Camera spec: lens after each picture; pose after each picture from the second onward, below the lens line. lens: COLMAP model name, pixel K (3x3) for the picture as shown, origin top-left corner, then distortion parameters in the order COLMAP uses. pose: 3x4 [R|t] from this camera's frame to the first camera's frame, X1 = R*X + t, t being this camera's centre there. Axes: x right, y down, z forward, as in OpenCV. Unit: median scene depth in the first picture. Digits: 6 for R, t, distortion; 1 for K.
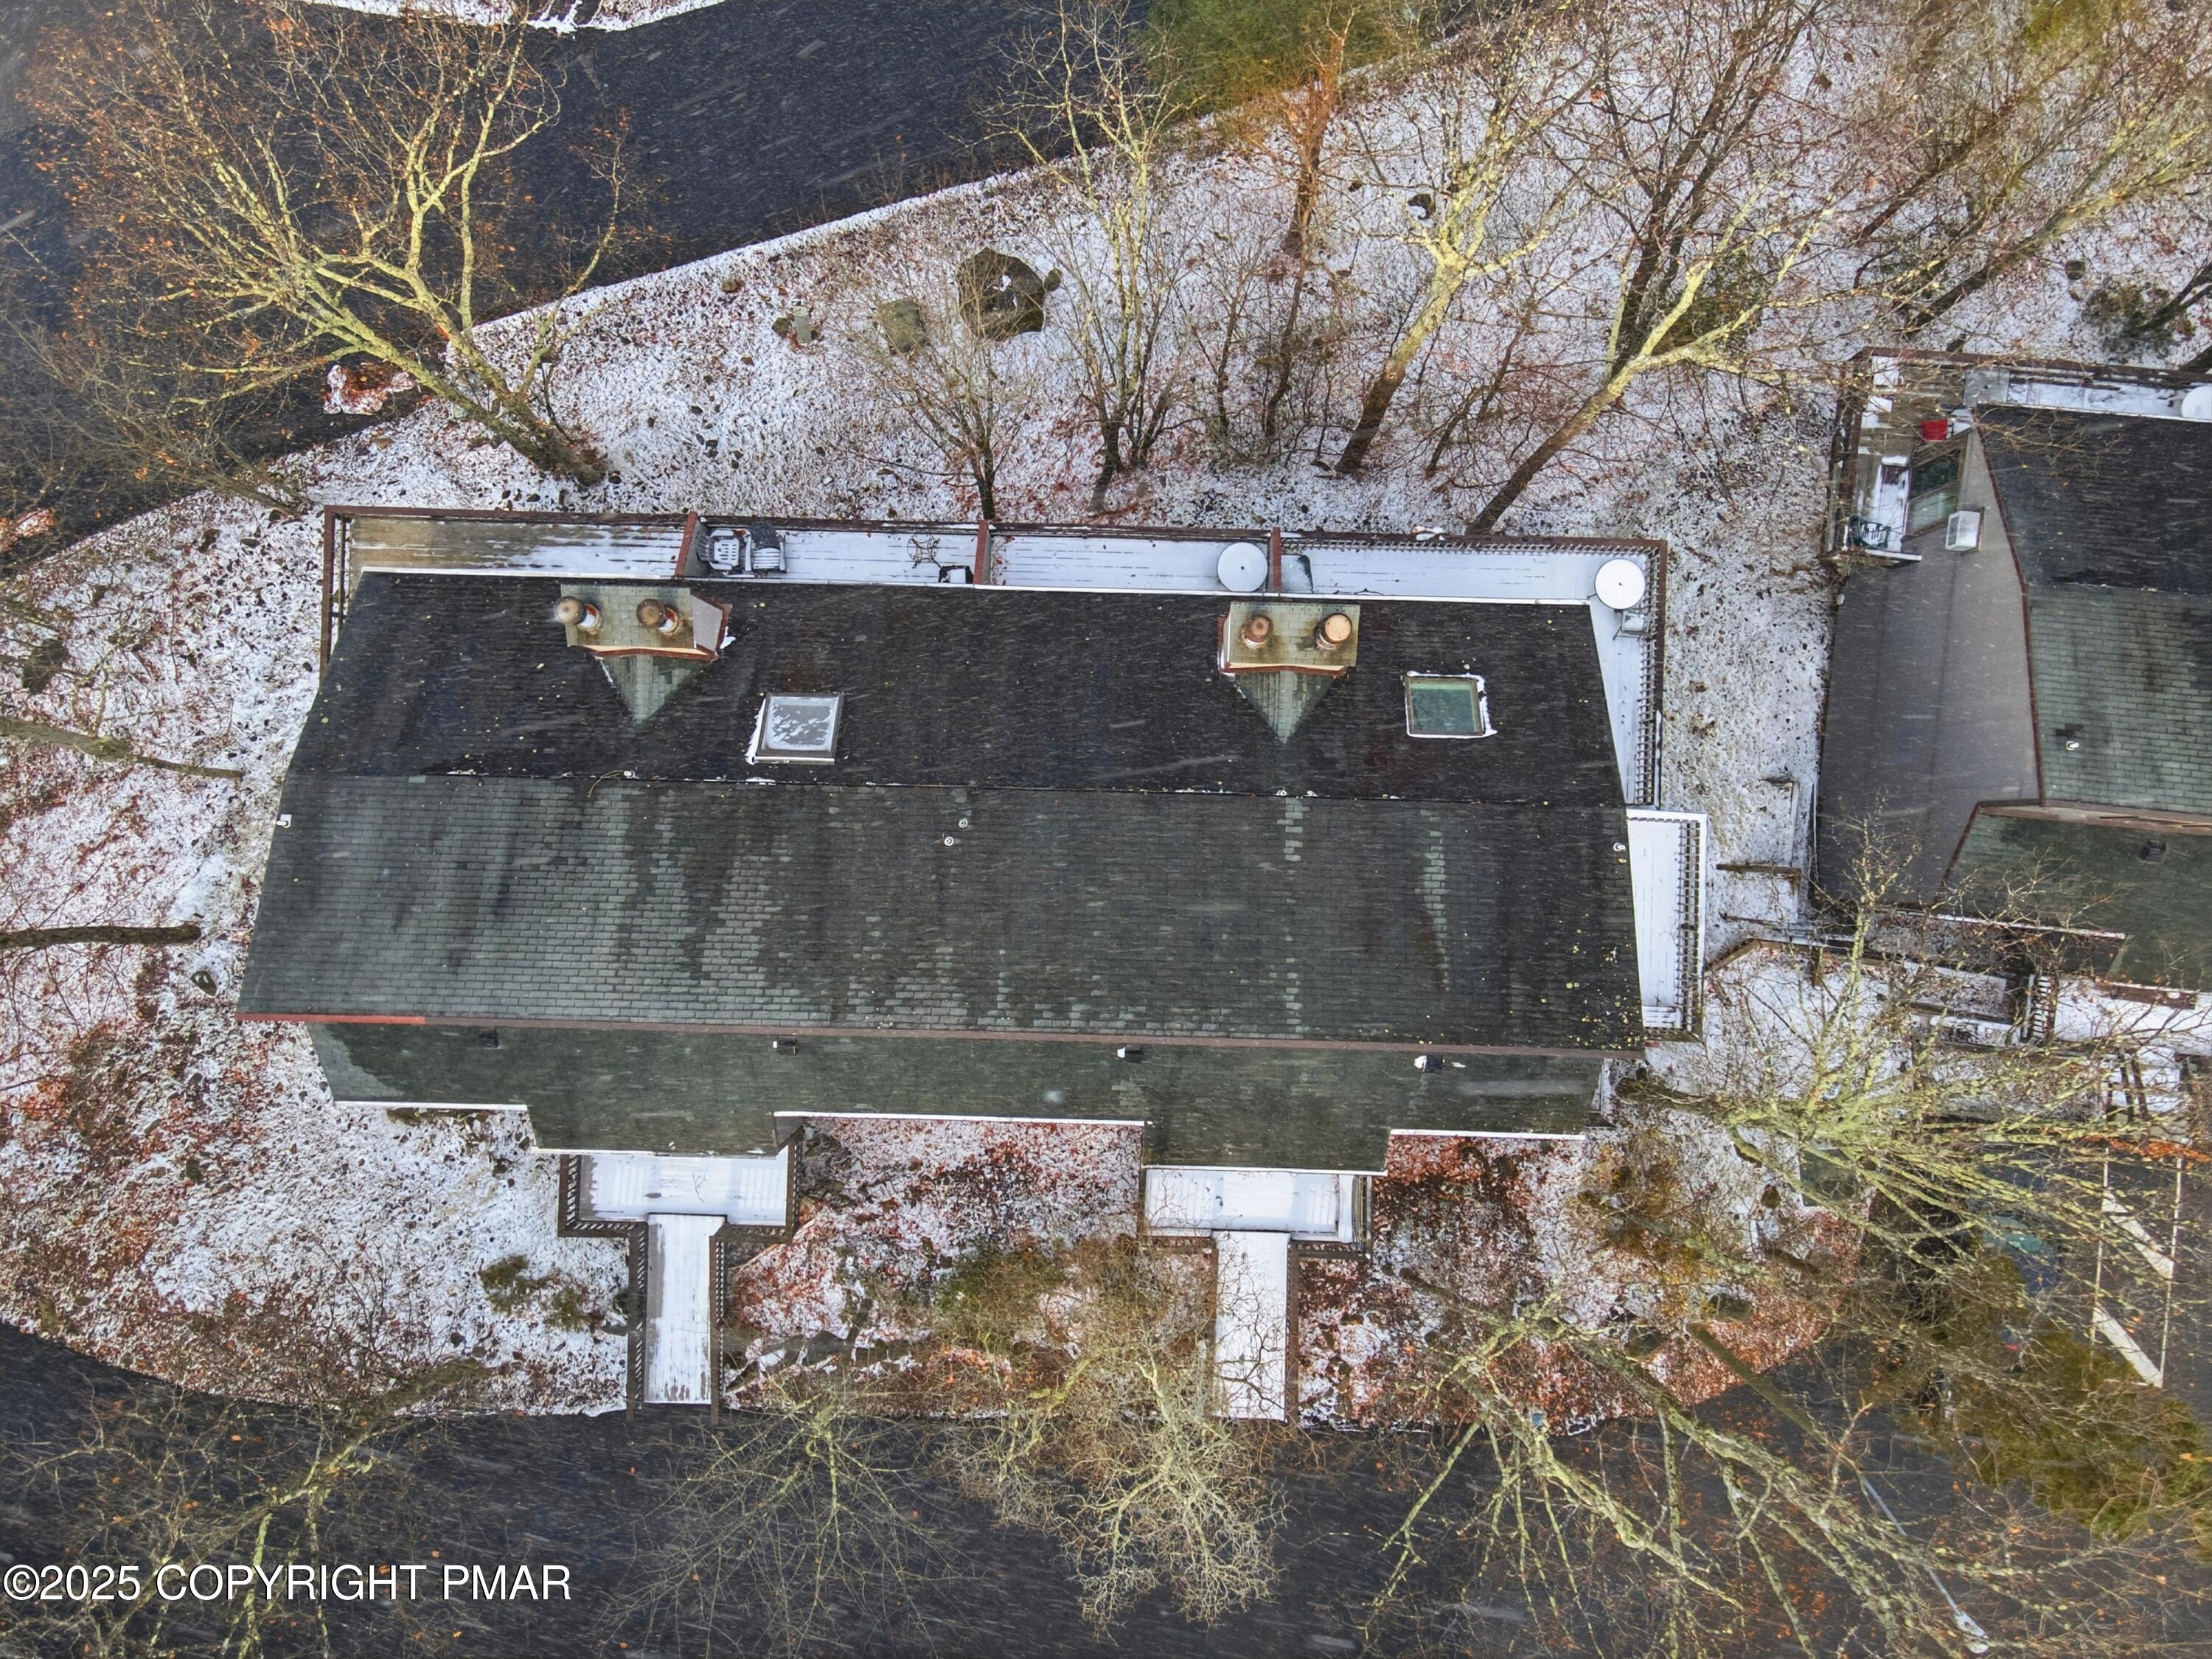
lens RADIAL K [[1602.7, 0, 1106.0], [0, 1602.7, 829.5], [0, 0, 1]] dist [0.024272, 0.042495]
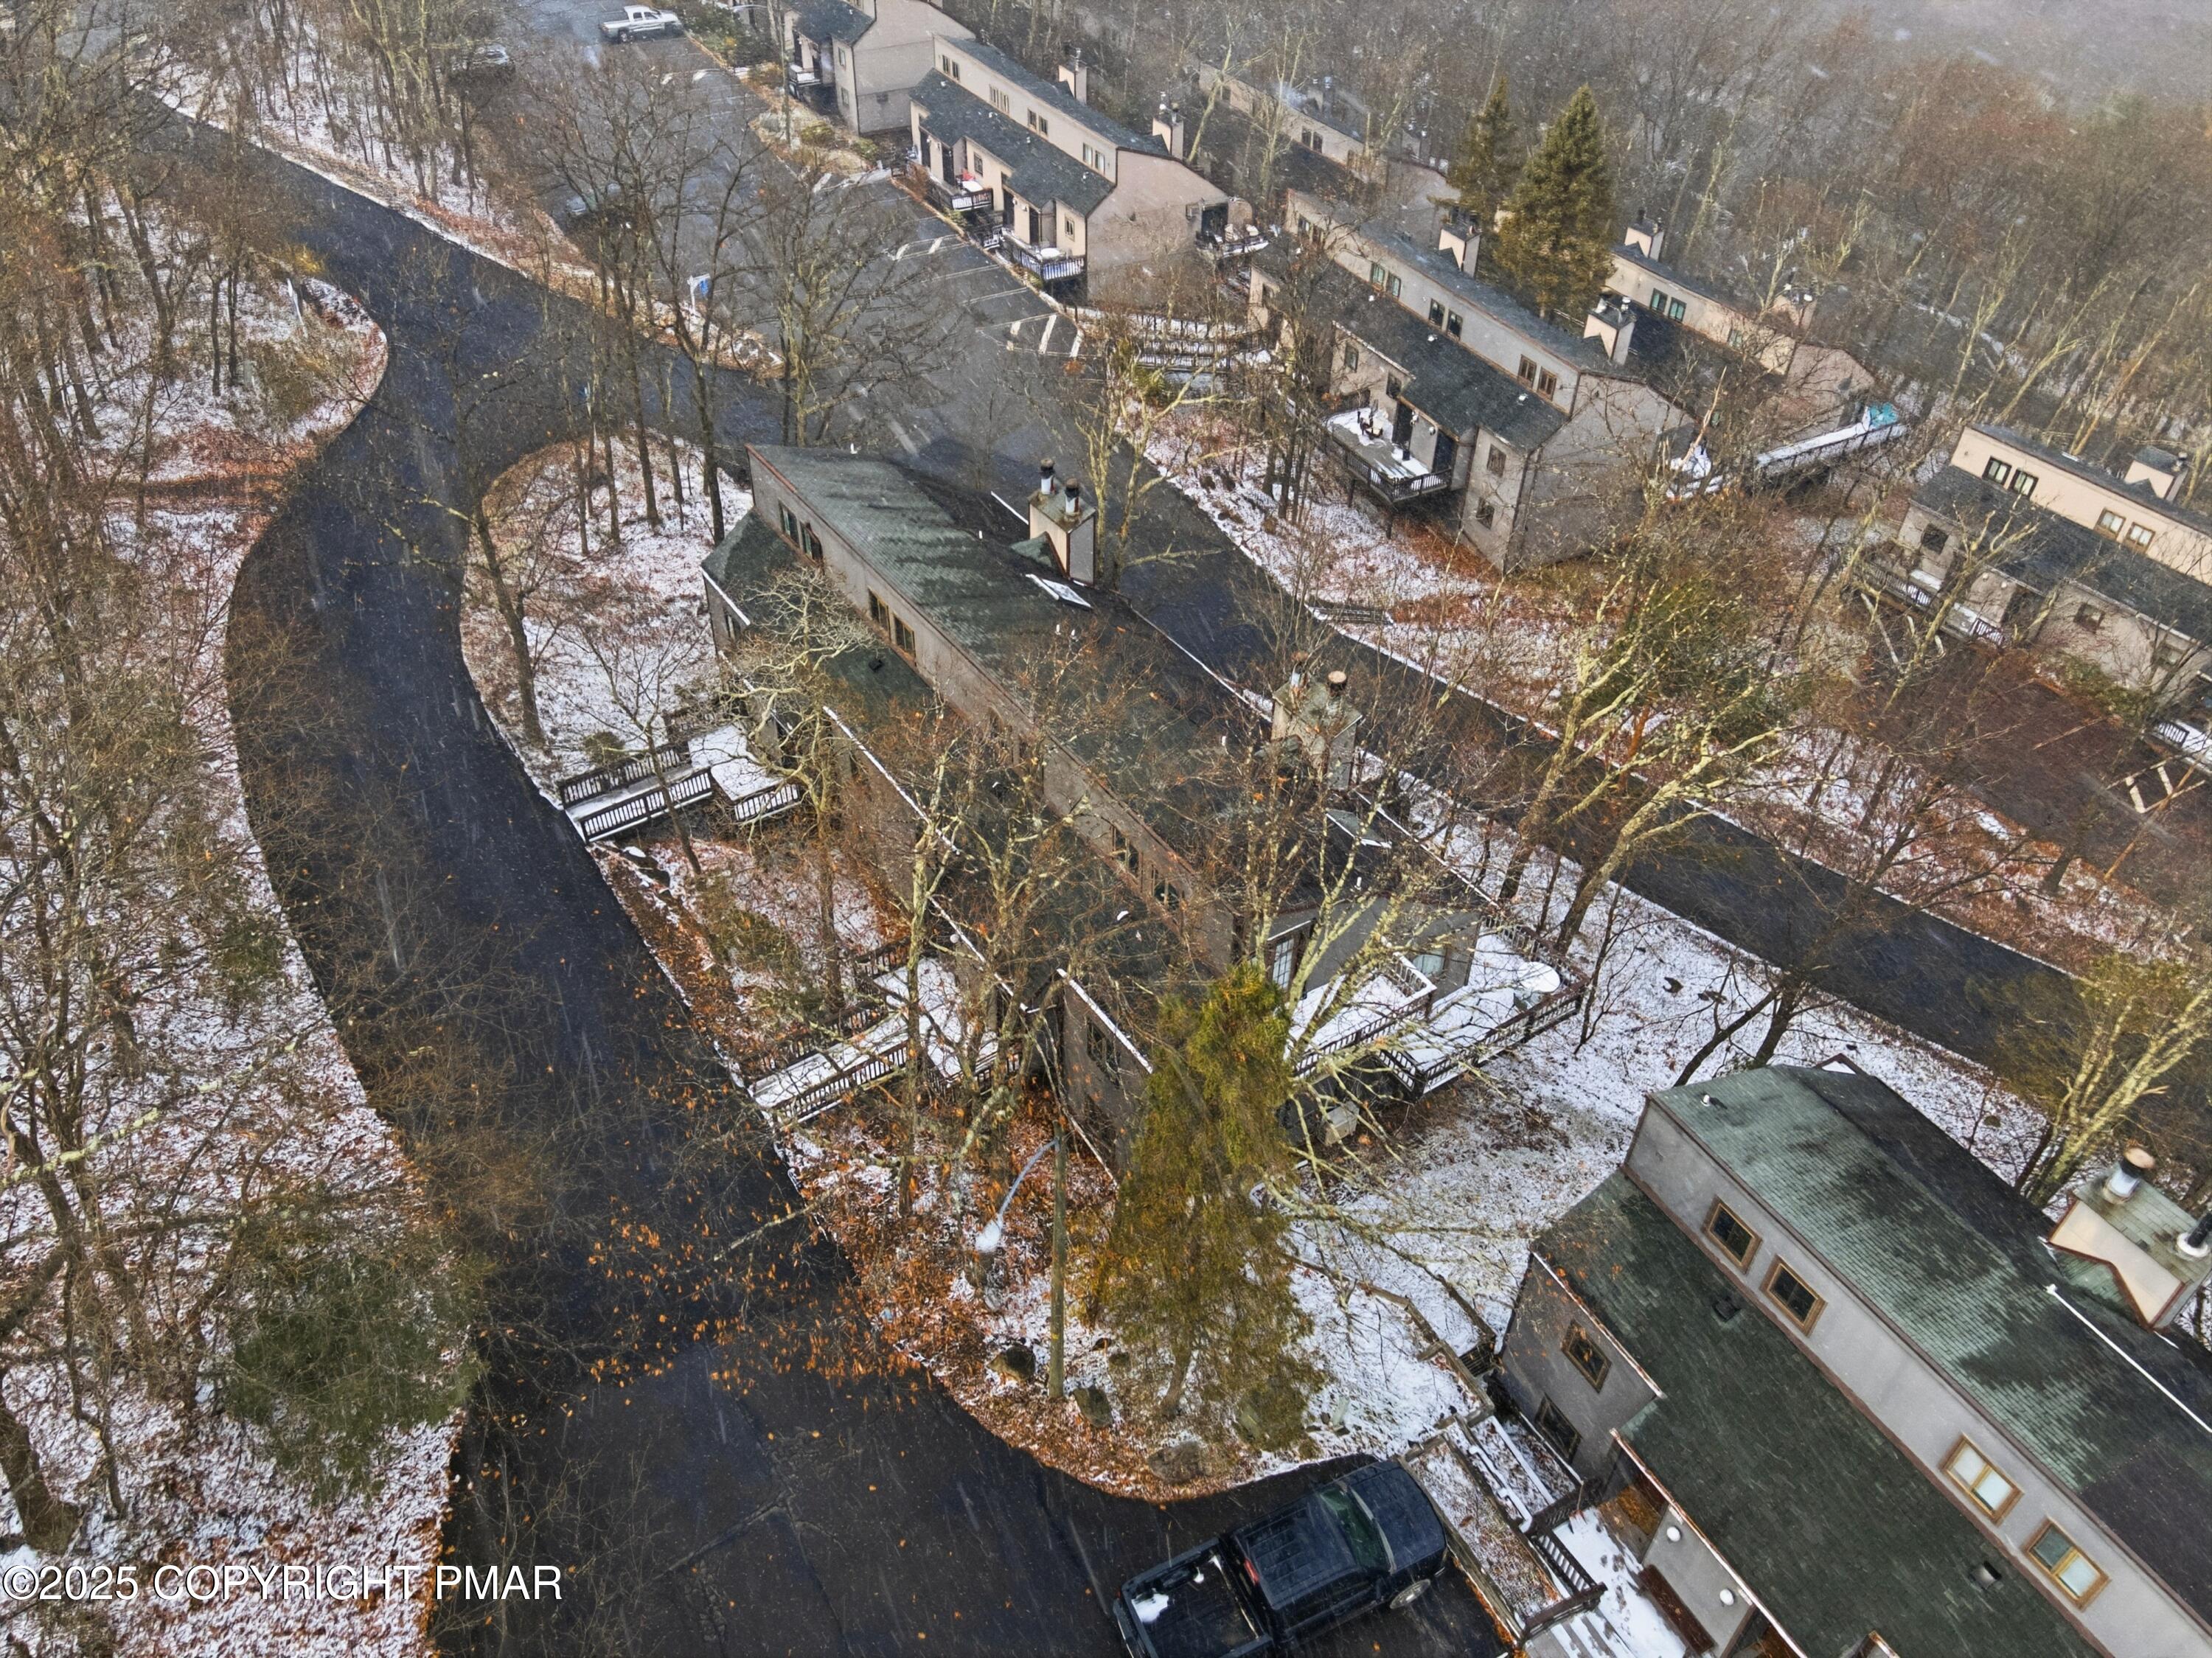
lens RADIAL K [[1602.6, 0, 1106.0], [0, 1602.6, 829.0], [0, 0, 1]] dist [0.024272, 0.042495]
pose [[0.579806, 0.548439, -0.602528, 0.766836], [-0.814515, 0.372240, -0.444975, 0.579733], [-0.019757, 0.748767, 0.662539, 0.124048]]
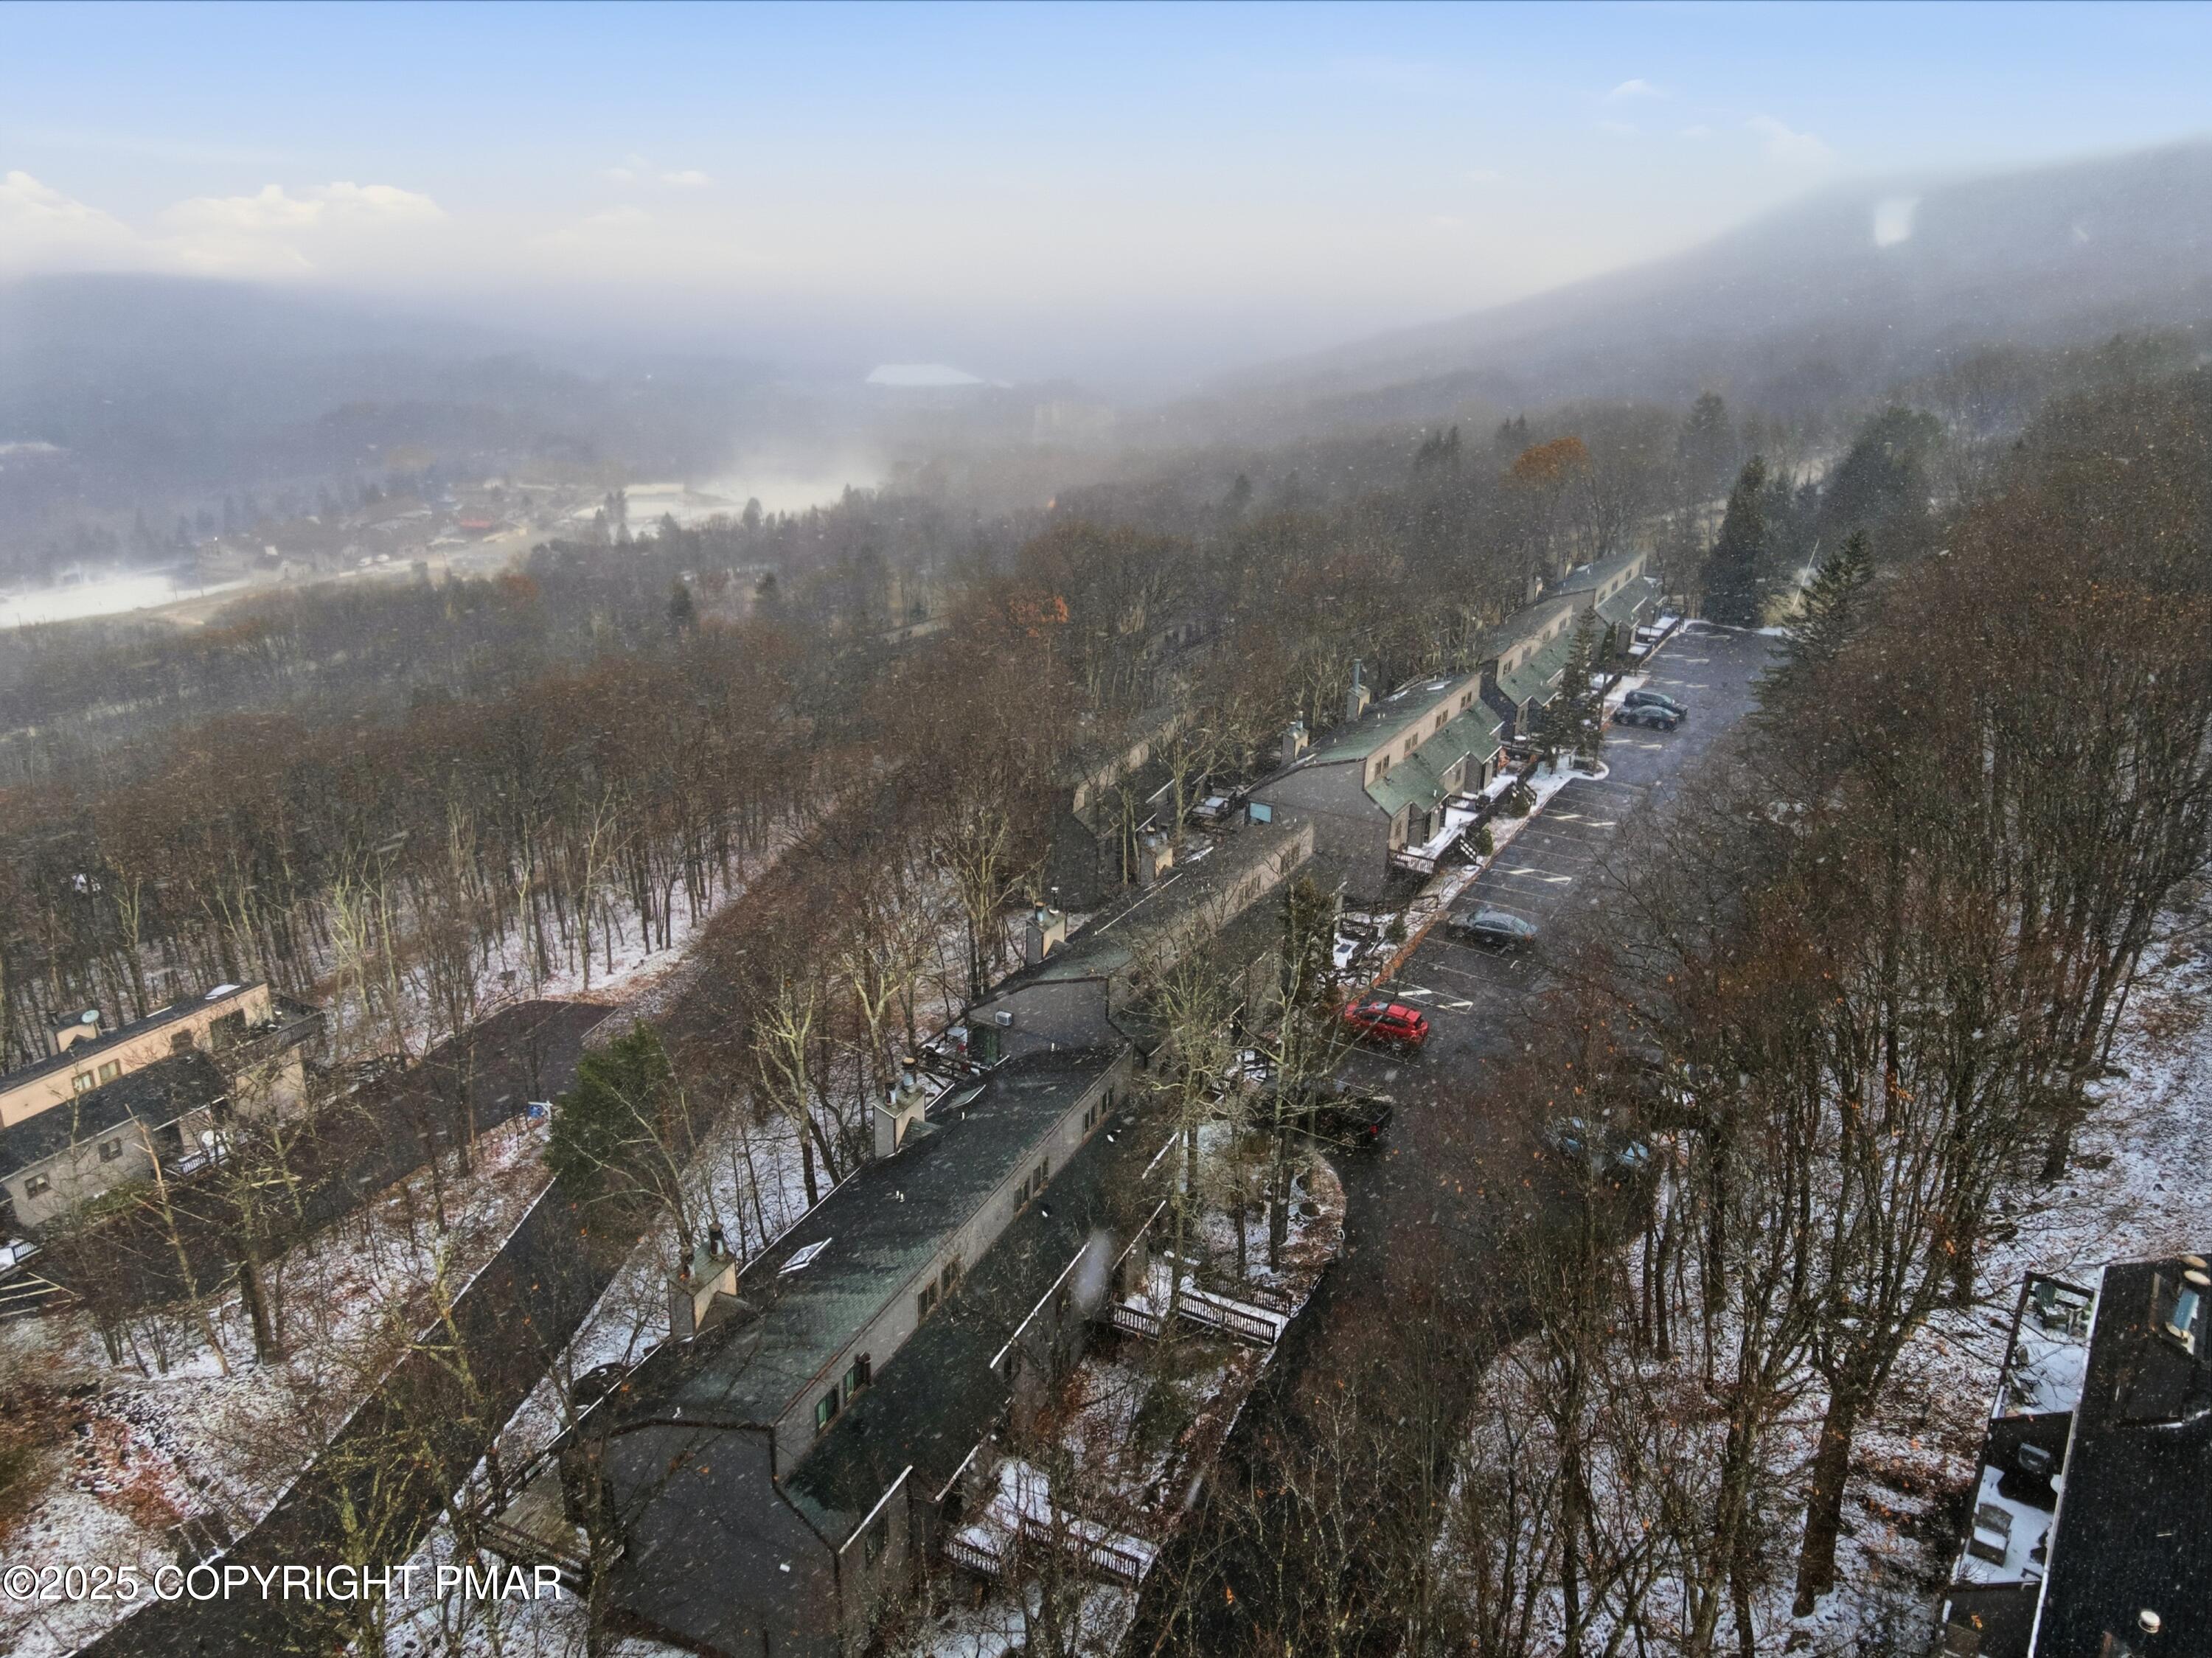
lens RADIAL K [[1602.6, 0, 1106.0], [0, 1602.6, 829.0], [0, 0, 1]] dist [0.024272, 0.042495]
pose [[0.398816, -0.307299, 0.864010, -1.267562], [0.916521, 0.164985, -0.364375, 0.713548], [-0.030577, 0.937202, 0.347444, -0.078879]]
